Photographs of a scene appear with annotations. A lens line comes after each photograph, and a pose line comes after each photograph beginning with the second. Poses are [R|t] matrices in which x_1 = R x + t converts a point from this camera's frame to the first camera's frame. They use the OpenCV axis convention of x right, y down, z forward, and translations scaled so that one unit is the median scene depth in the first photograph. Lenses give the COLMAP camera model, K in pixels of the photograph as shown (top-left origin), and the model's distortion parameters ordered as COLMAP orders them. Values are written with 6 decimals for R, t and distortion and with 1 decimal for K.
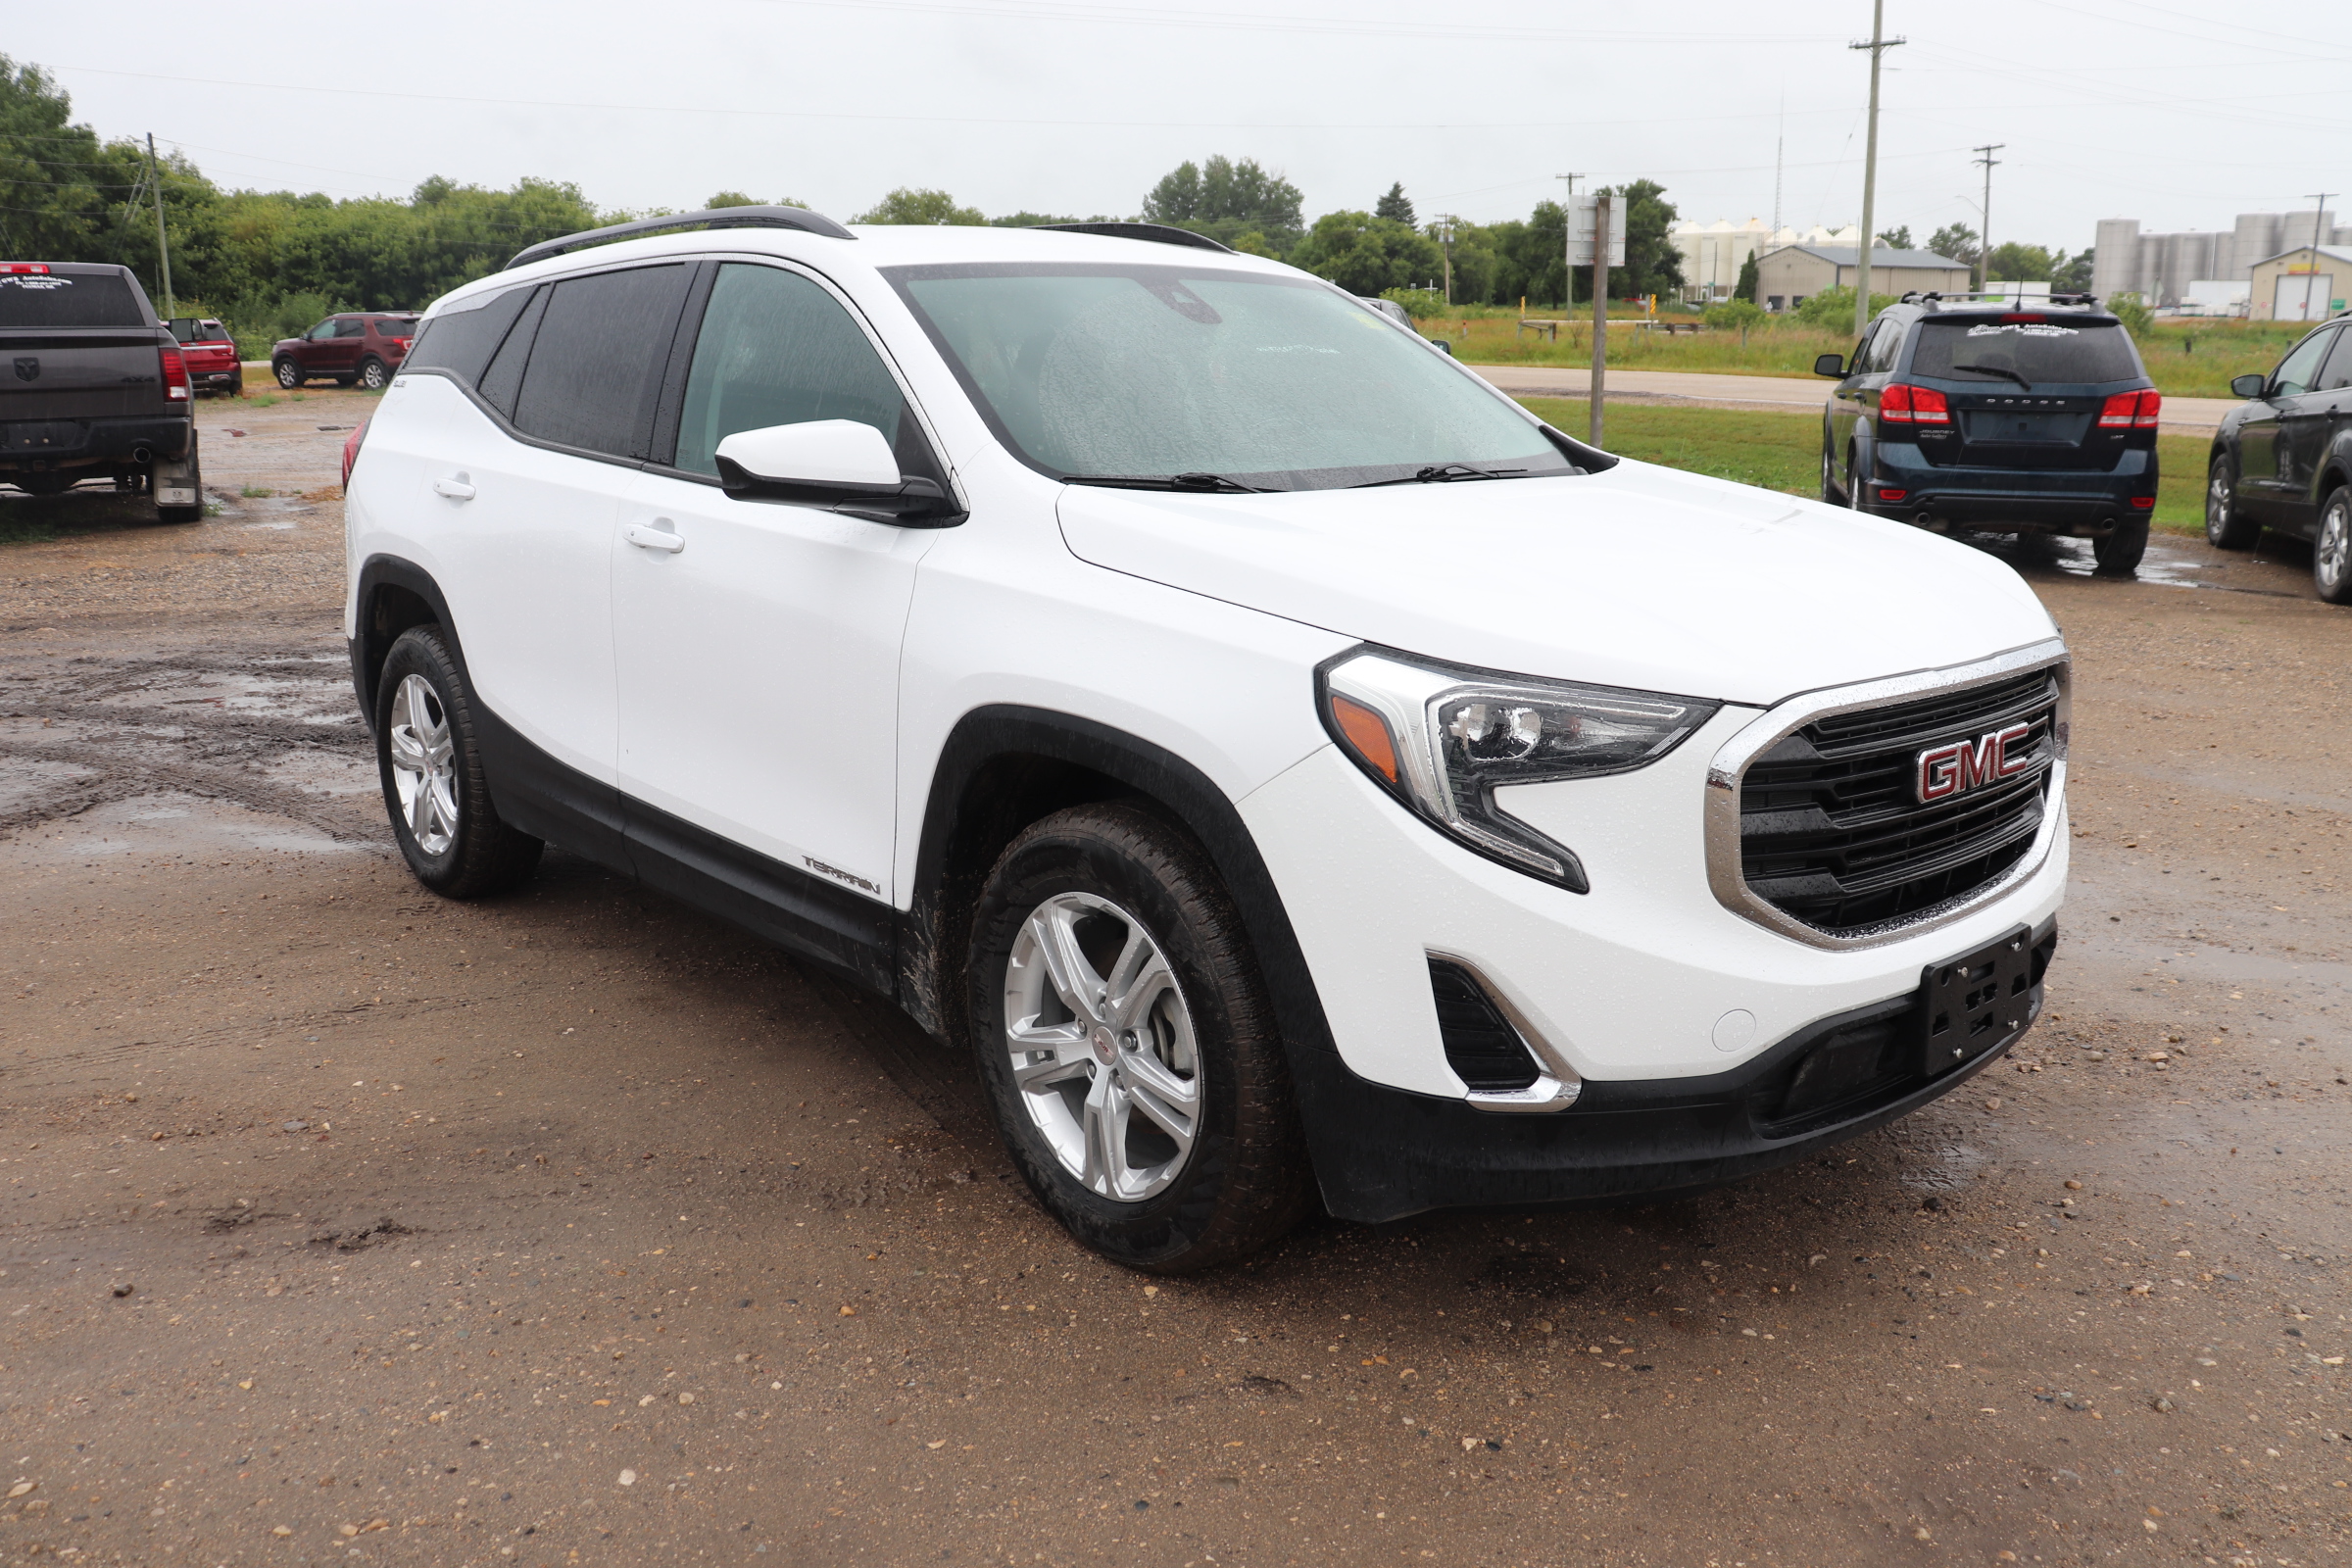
lens RADIAL K [[1953.5, 0, 1181.4], [0, 1953.5, 776.8], [0, 0, 1]] dist [-0.171982, 0.160892]
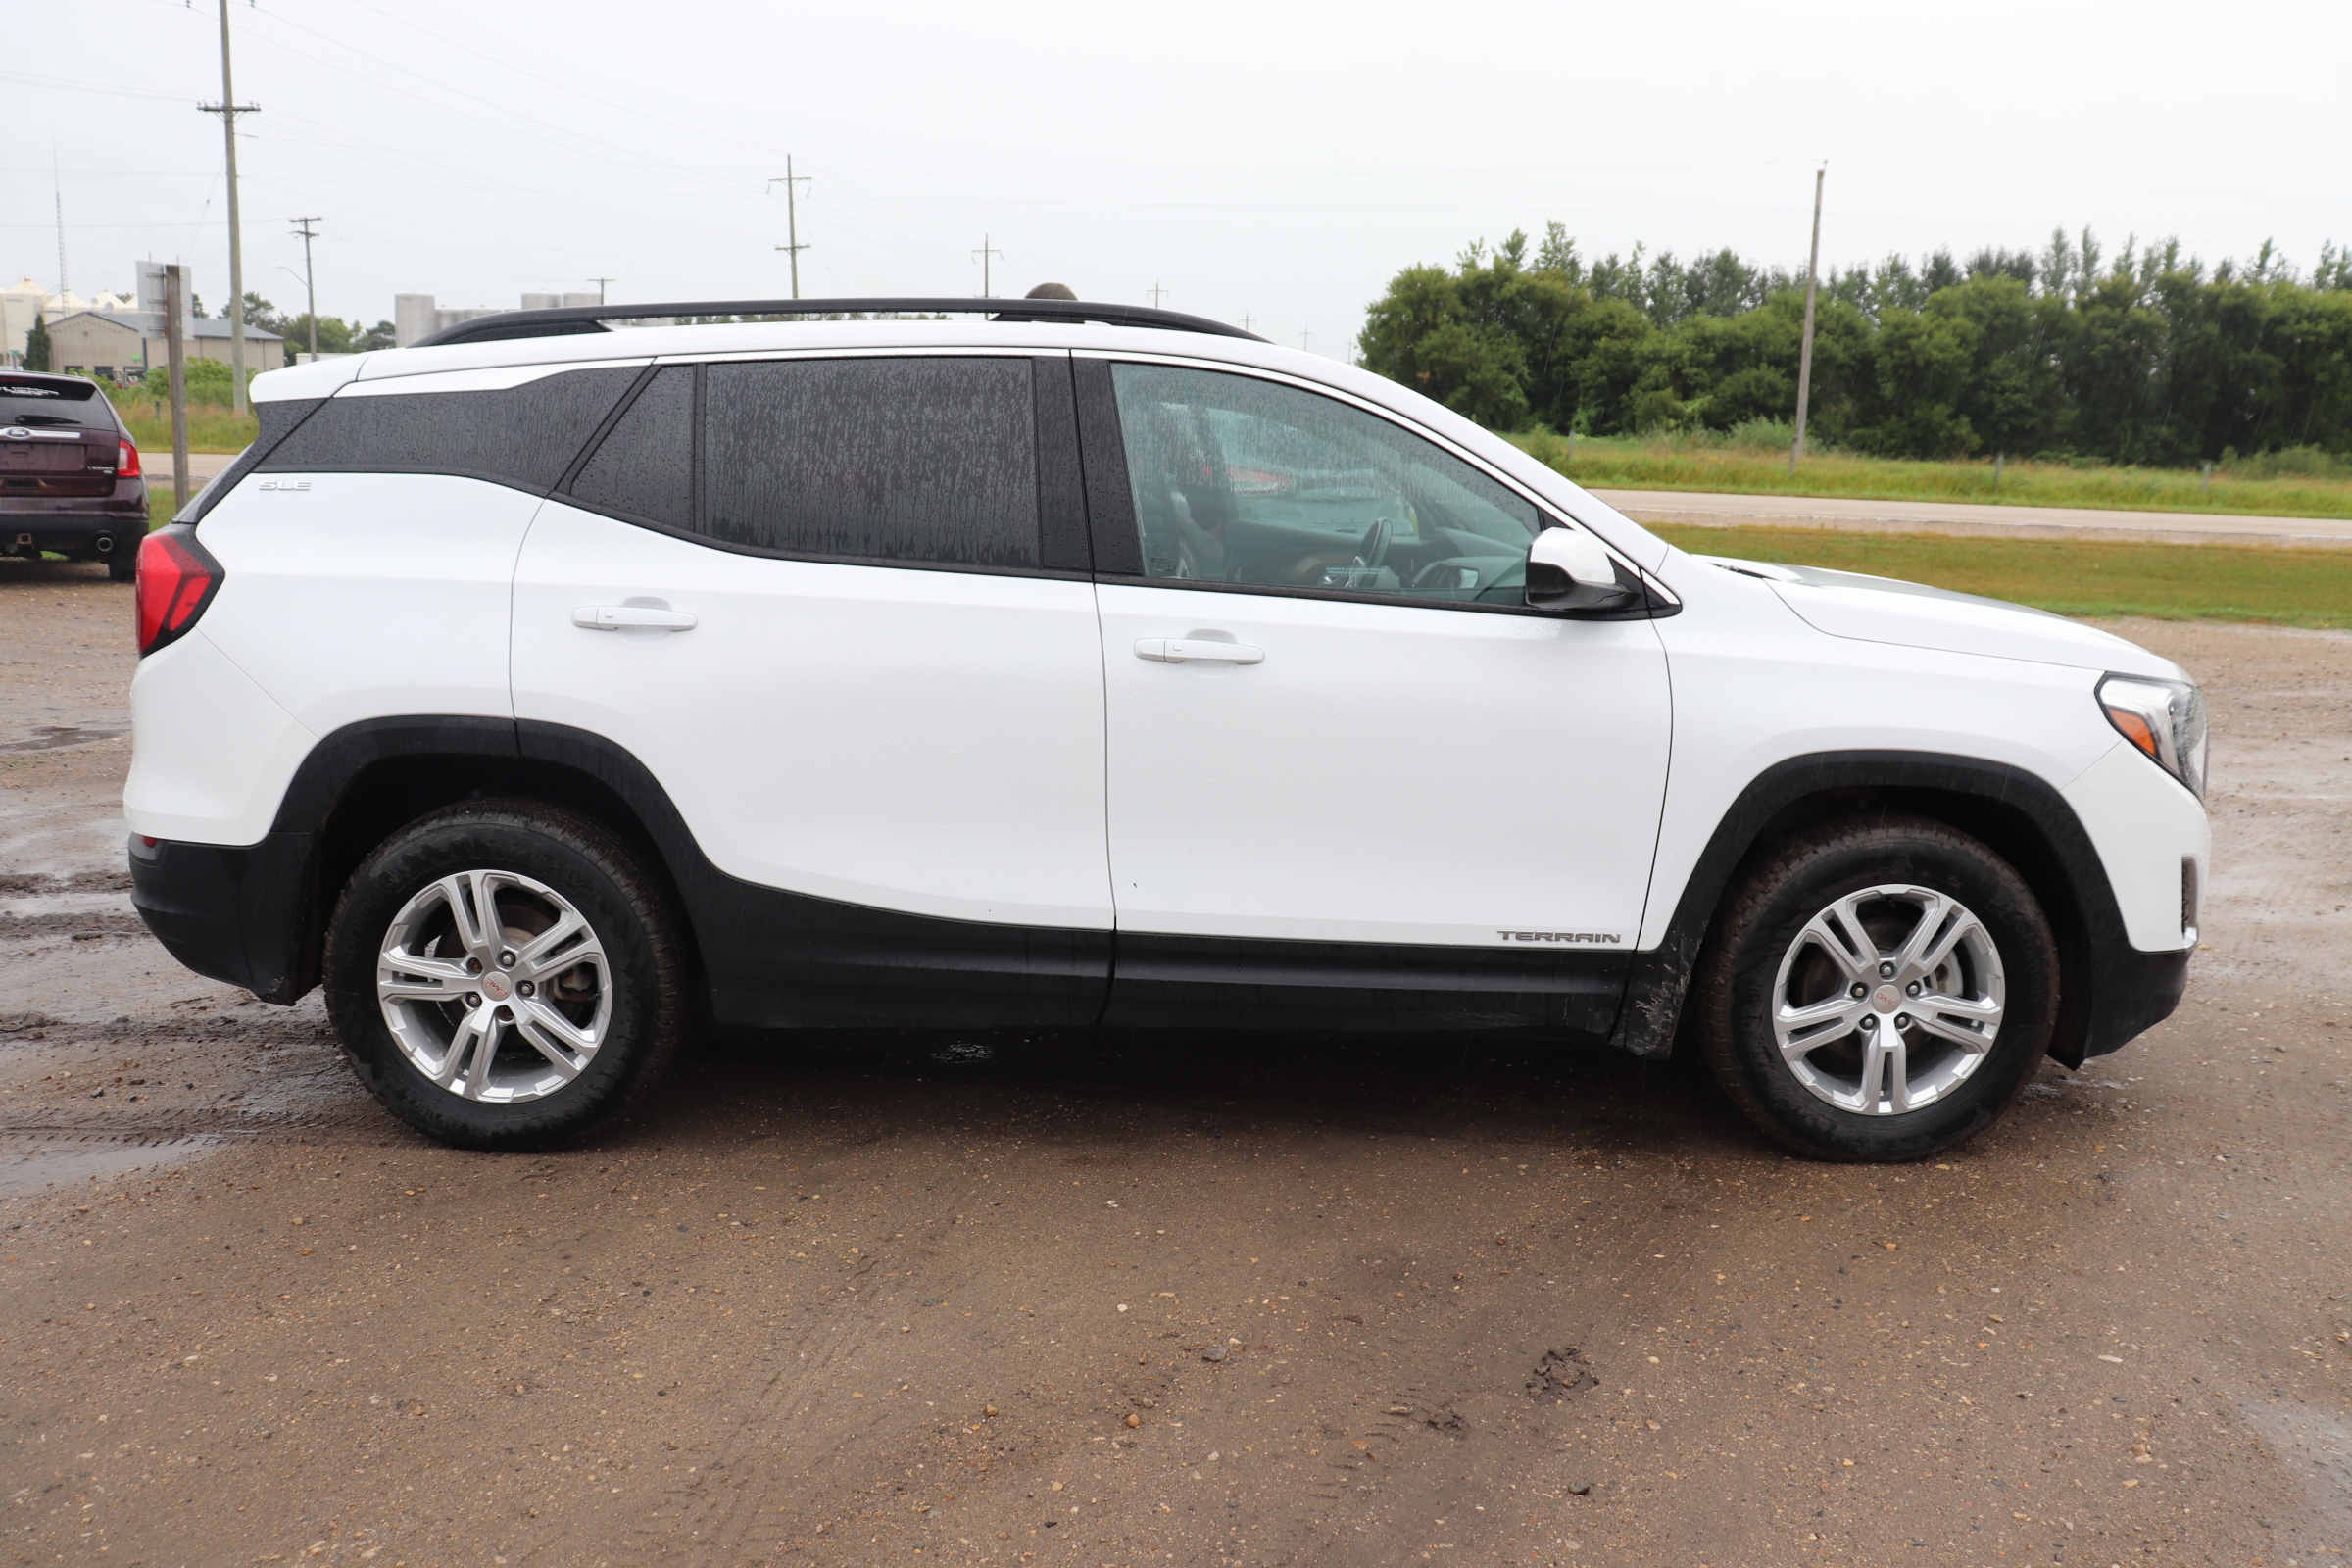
lens RADIAL K [[1953.5, 0, 1181.4], [0, 1953.5, 776.8], [0, 0, 1]] dist [-0.171982, 0.160892]
pose [[0.653009, -0.119656, 0.747838, -0.774056], [0.145923, 0.988817, 0.030794, -0.072030], [-0.743159, 0.089018, 0.663166, 0.289075]]
